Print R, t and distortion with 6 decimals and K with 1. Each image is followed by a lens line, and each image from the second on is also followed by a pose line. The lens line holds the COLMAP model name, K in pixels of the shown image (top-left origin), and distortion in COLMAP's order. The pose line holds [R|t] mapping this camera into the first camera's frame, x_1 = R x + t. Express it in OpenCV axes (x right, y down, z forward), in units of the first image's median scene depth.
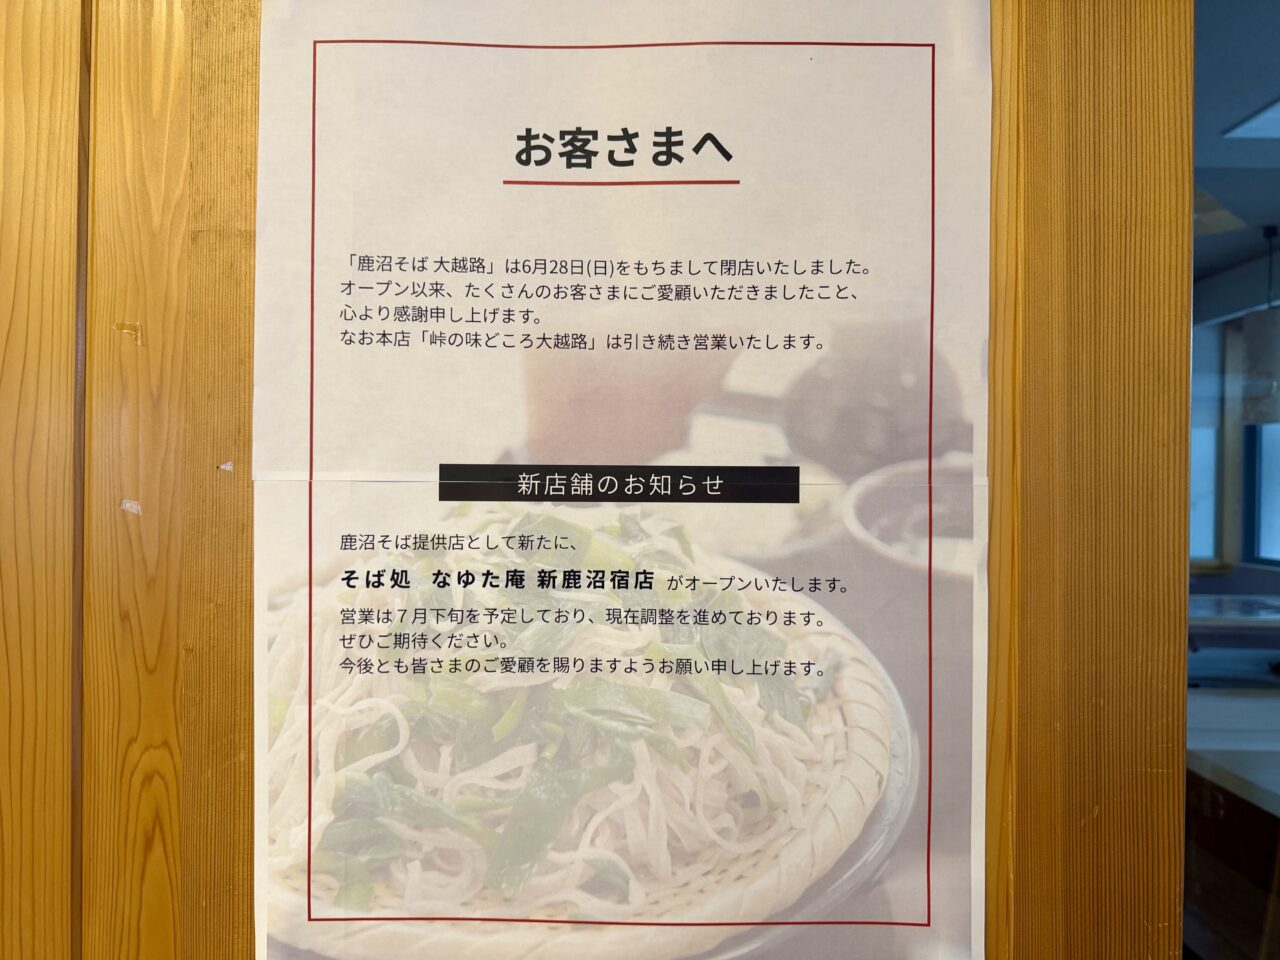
lens RADIAL K [[871.4, 0, 640.0], [0, 871.4, 480.0], [0, 0, 1]] dist [0.077536, -0.043957]
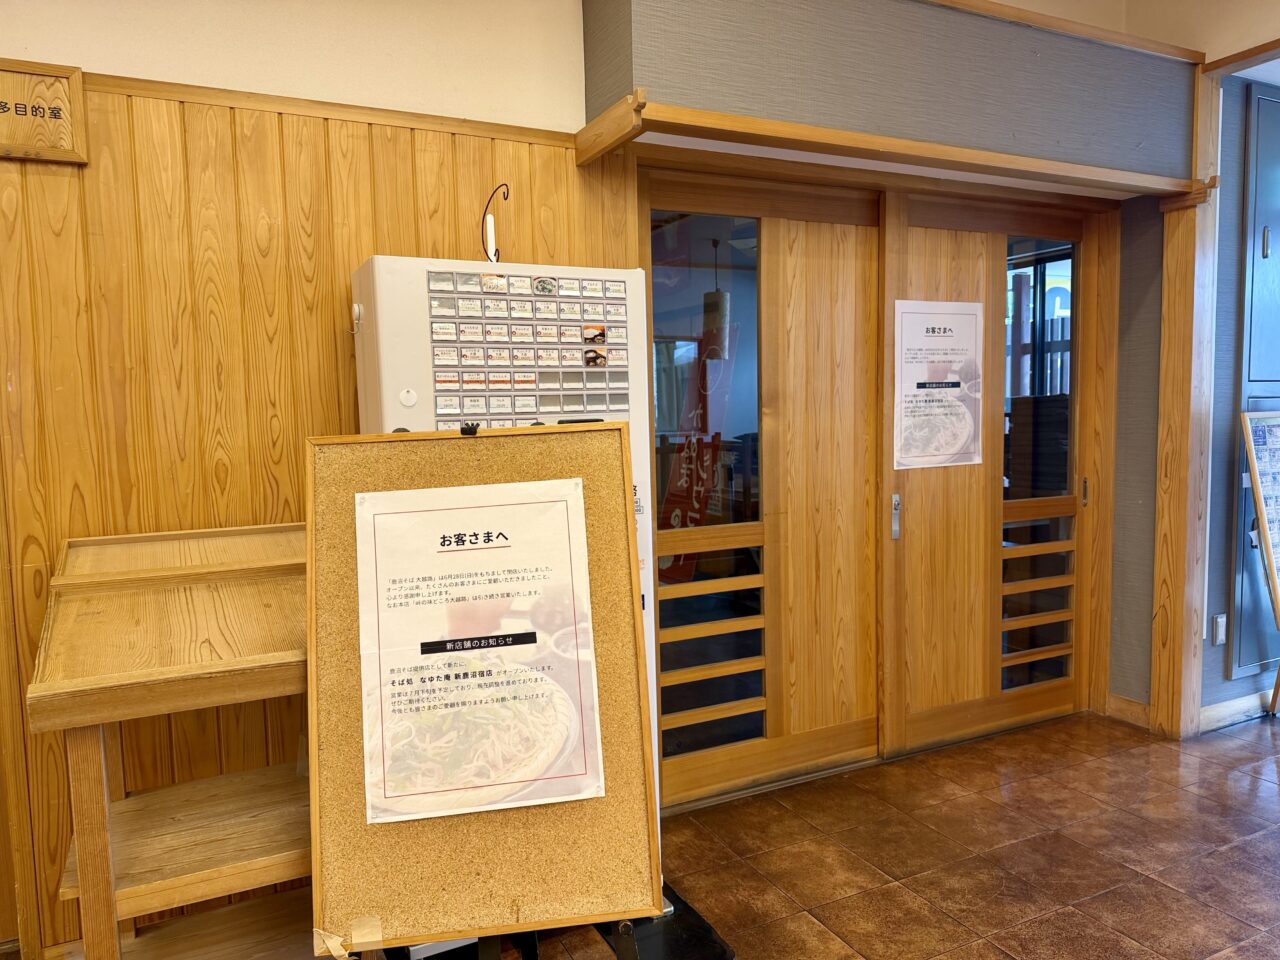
lens RADIAL K [[885.9, 0, 640.0], [0, 885.9, 480.0], [0, 0, 1]] dist [0.039726, -0.047553]
pose [[0.887343, -0.069440, 0.455851, -4.815976], [0.027681, 0.994835, 0.097661, -0.001482], [-0.460278, -0.074041, 0.884682, -3.644971]]
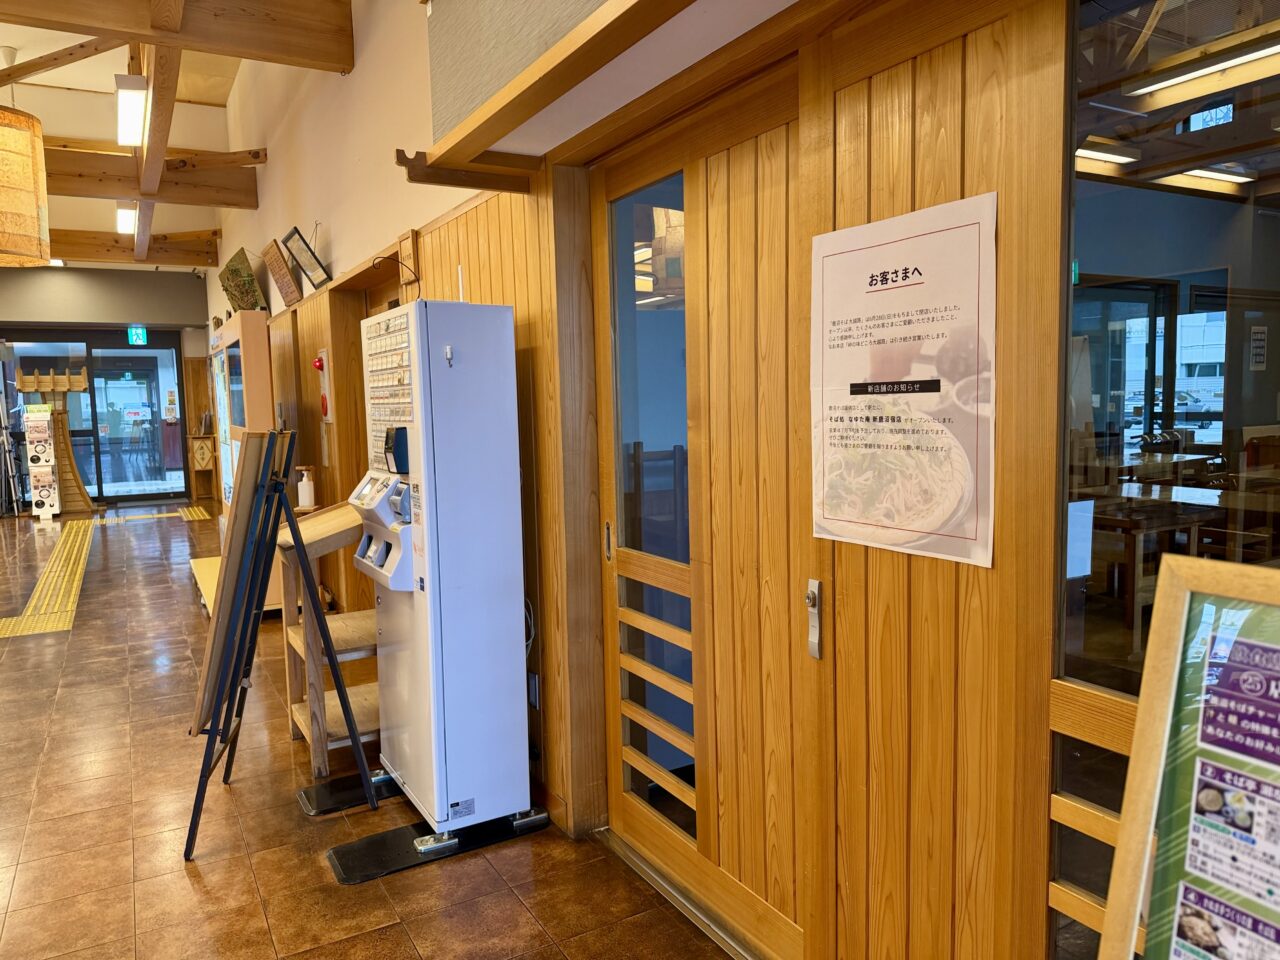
lens RADIAL K [[871.4, 0, 640.0], [0, 871.4, 480.0], [0, 0, 1]] dist [0.077536, -0.043957]
pose [[0.520402, 0.056077, -0.852078, 2.156431], [0.029080, 0.996099, 0.083316, 0.044452], [0.853426, -0.068136, 0.516741, -1.369399]]
